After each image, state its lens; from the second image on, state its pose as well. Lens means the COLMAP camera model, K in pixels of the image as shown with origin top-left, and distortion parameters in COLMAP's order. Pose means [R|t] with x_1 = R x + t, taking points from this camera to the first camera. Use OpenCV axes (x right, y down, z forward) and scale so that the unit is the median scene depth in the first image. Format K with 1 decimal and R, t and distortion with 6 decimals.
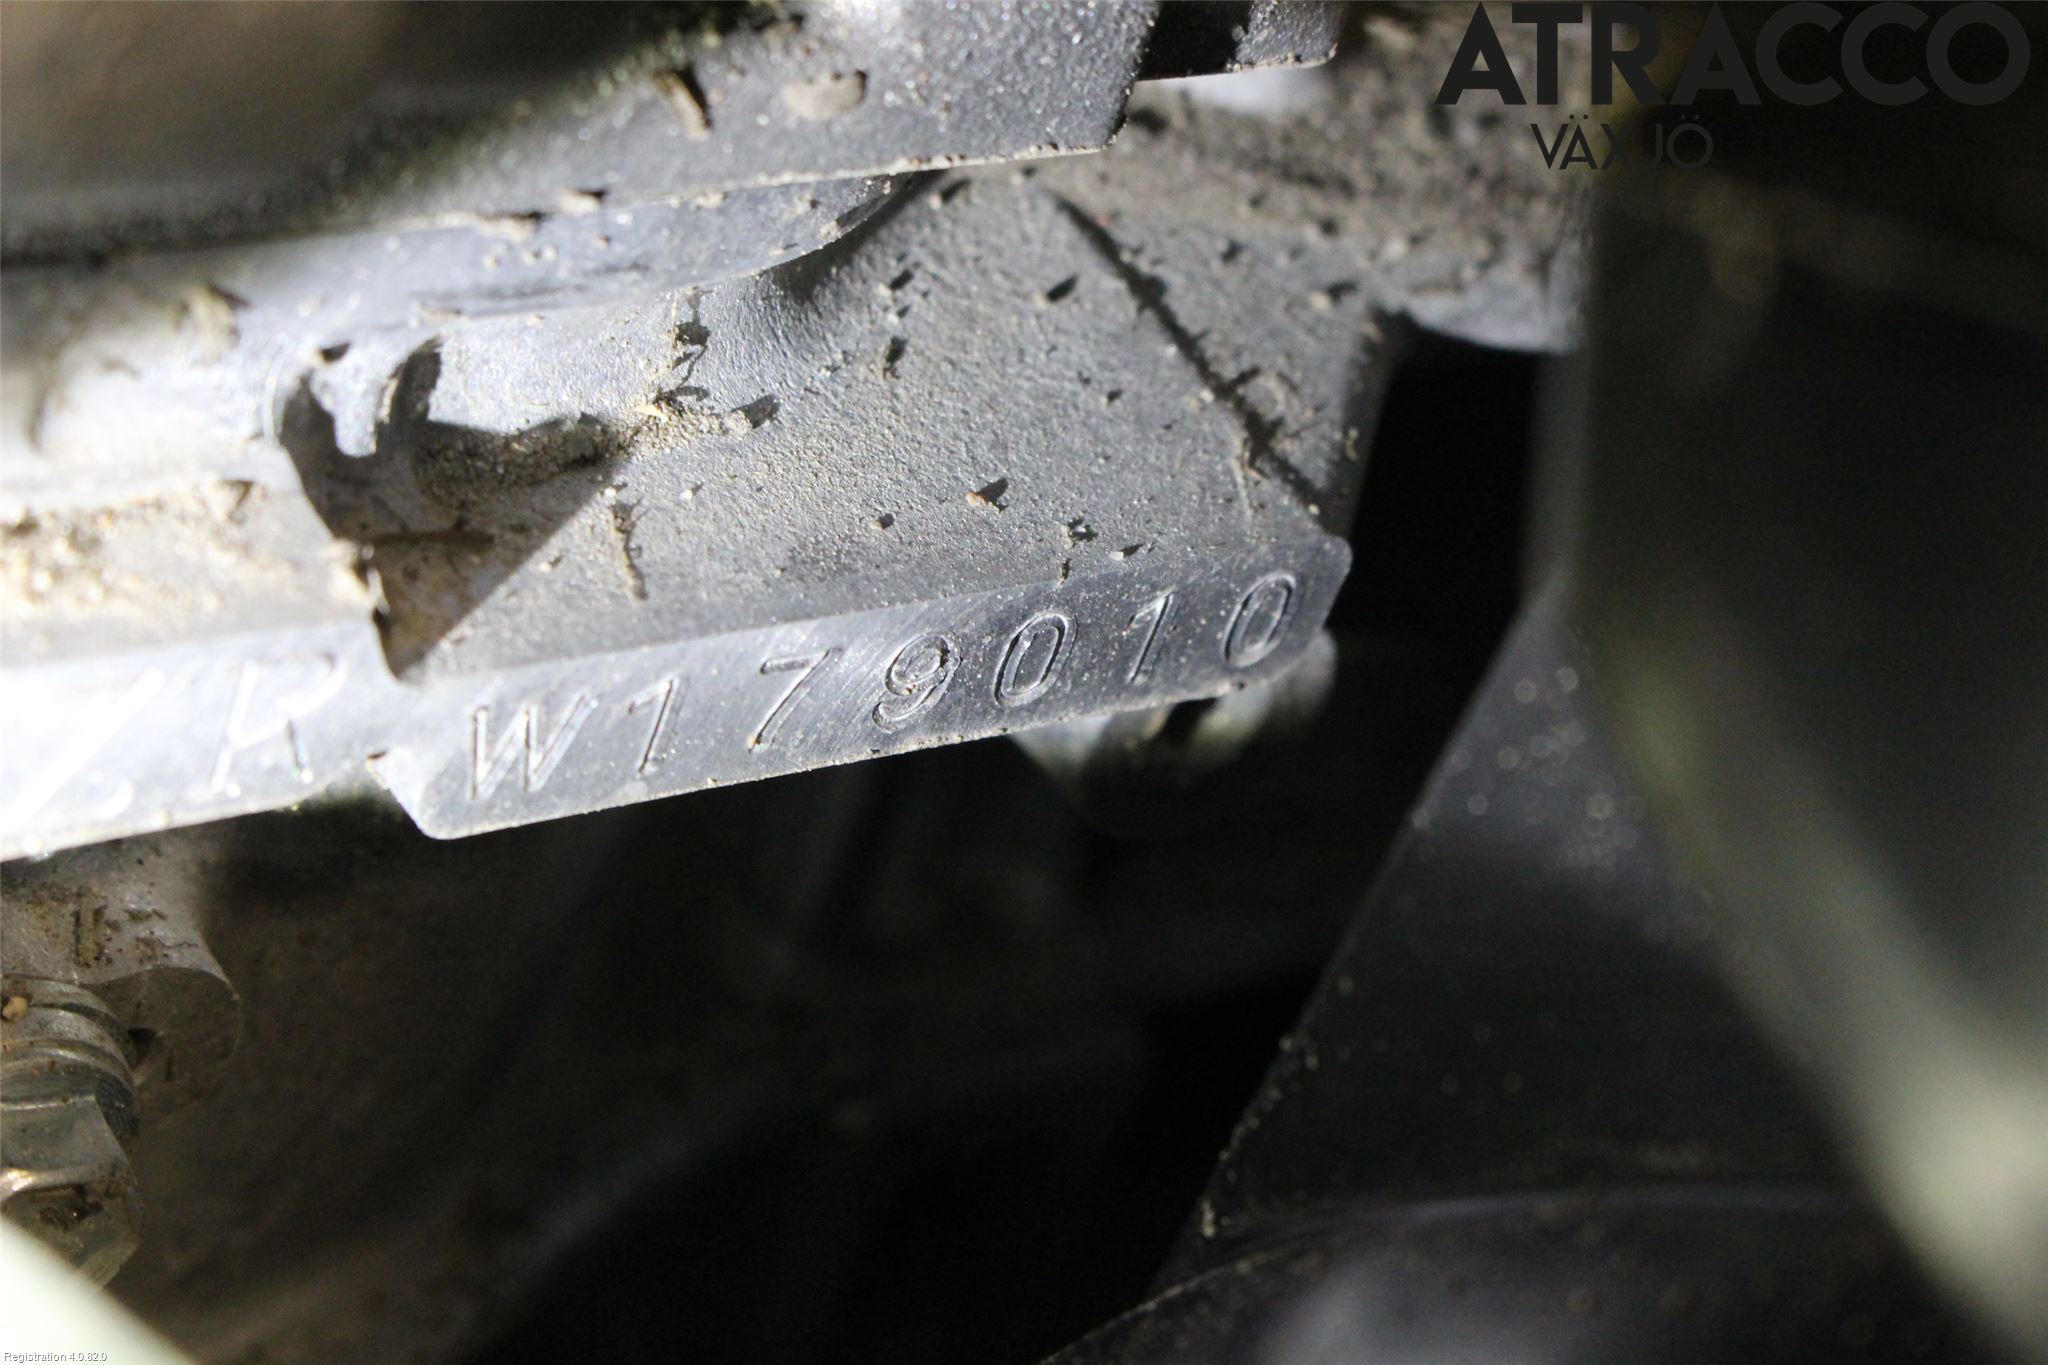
lens RADIAL K [[4729.2, 0, 1024.0], [0, 4729.2, 682.5], [0, 0, 1]] dist [0.019027, 0.226726]
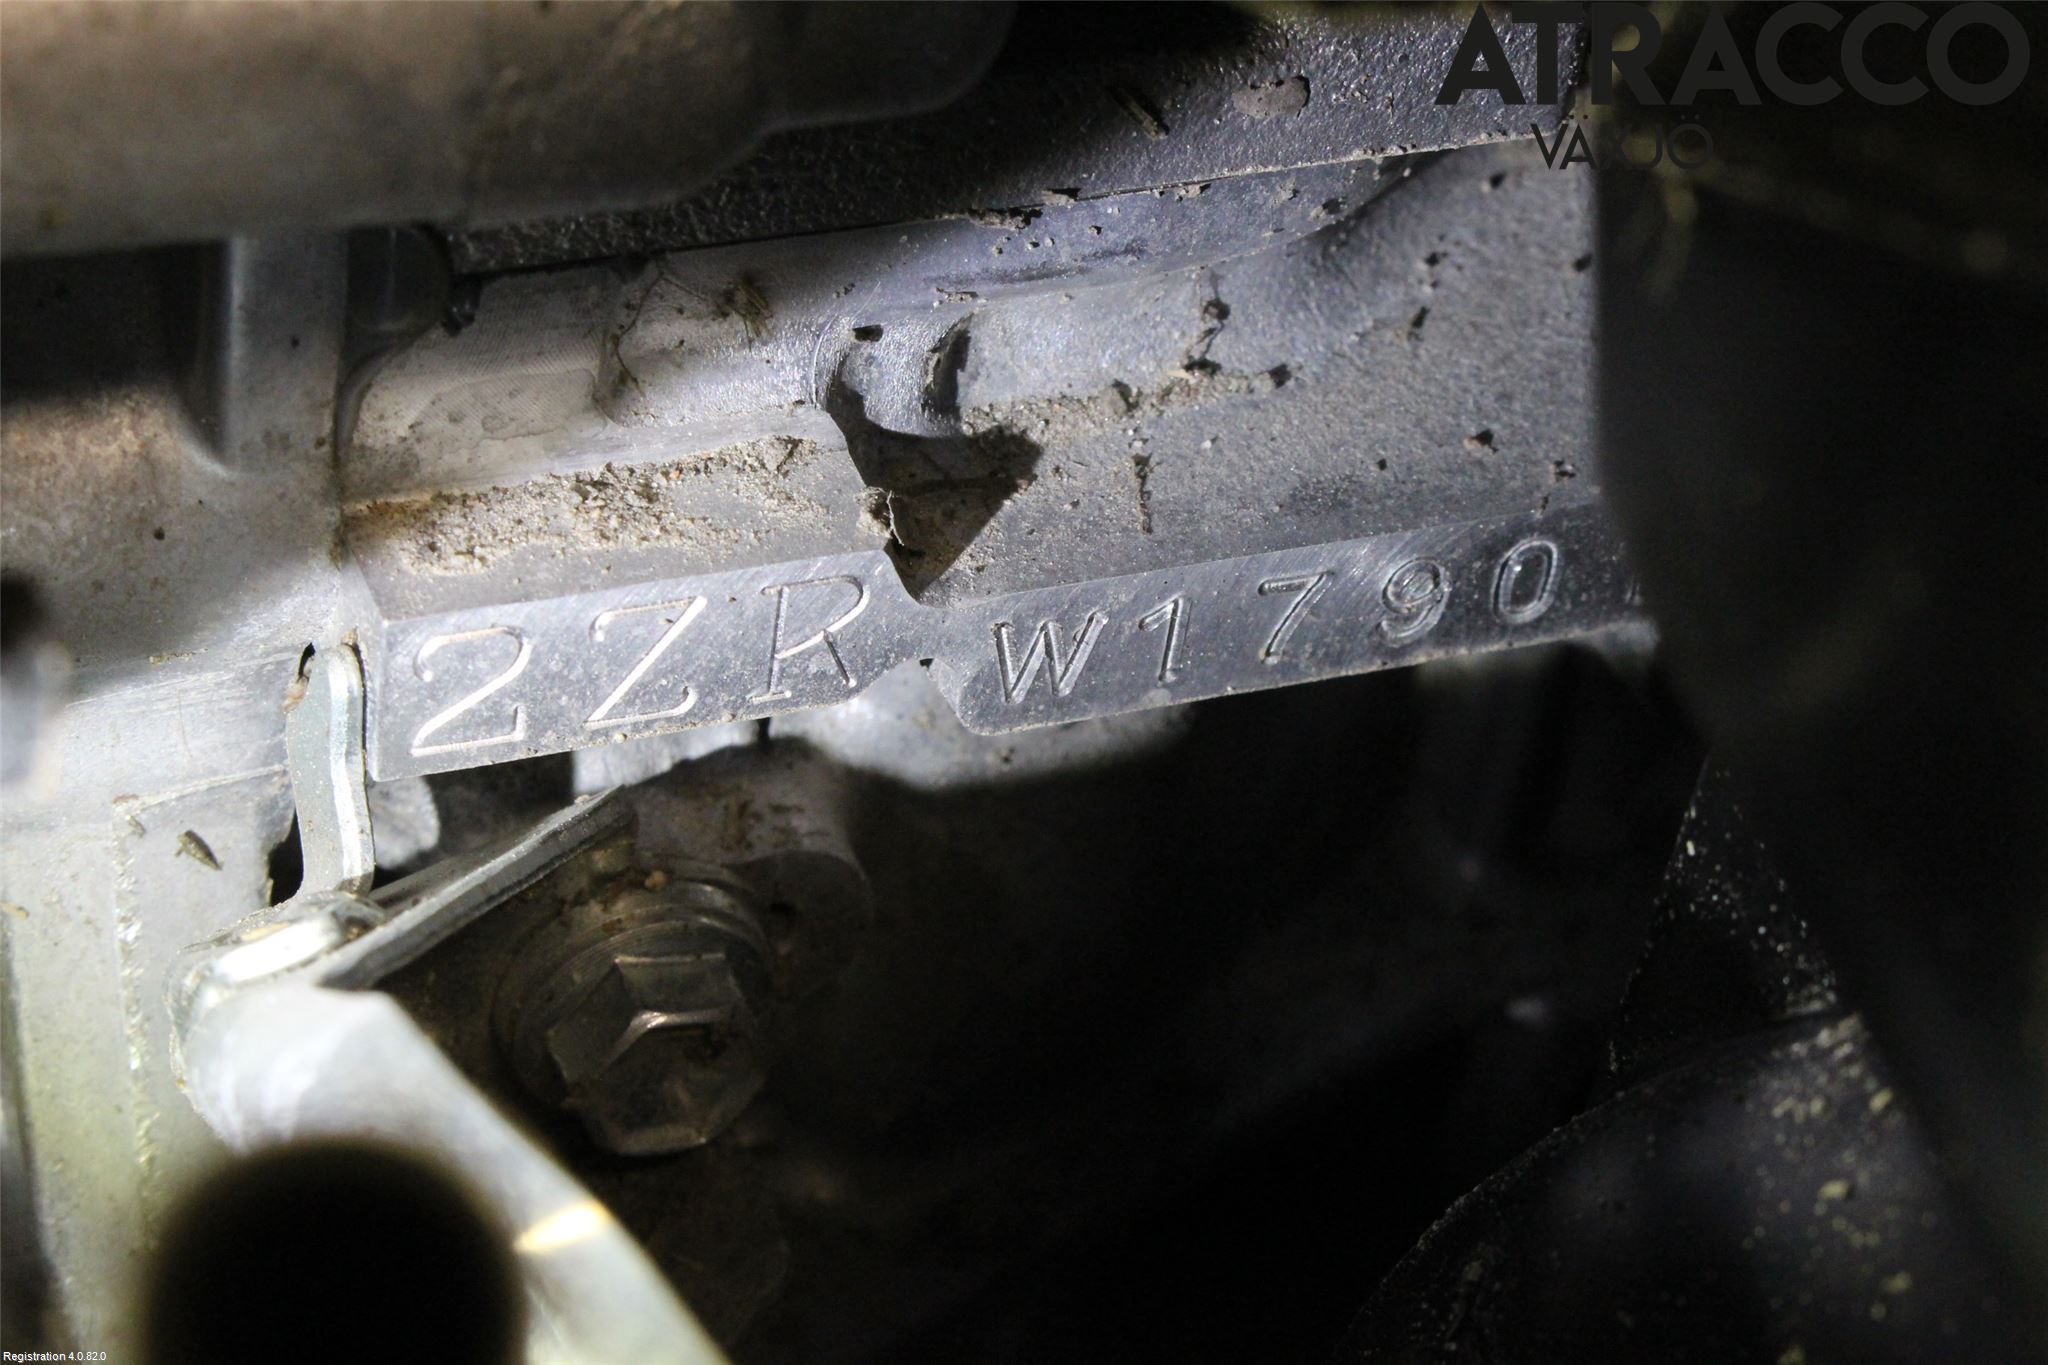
lens RADIAL K [[4729.2, 0, 1024.0], [0, 4729.2, 682.5], [0, 0, 1]] dist [0.019027, 0.226726]
pose [[0.962697, -0.014384, -0.270201, 0.199311], [0.013297, 0.999894, -0.005853, 0.025322], [0.270256, 0.002042, 0.962786, -0.139030]]
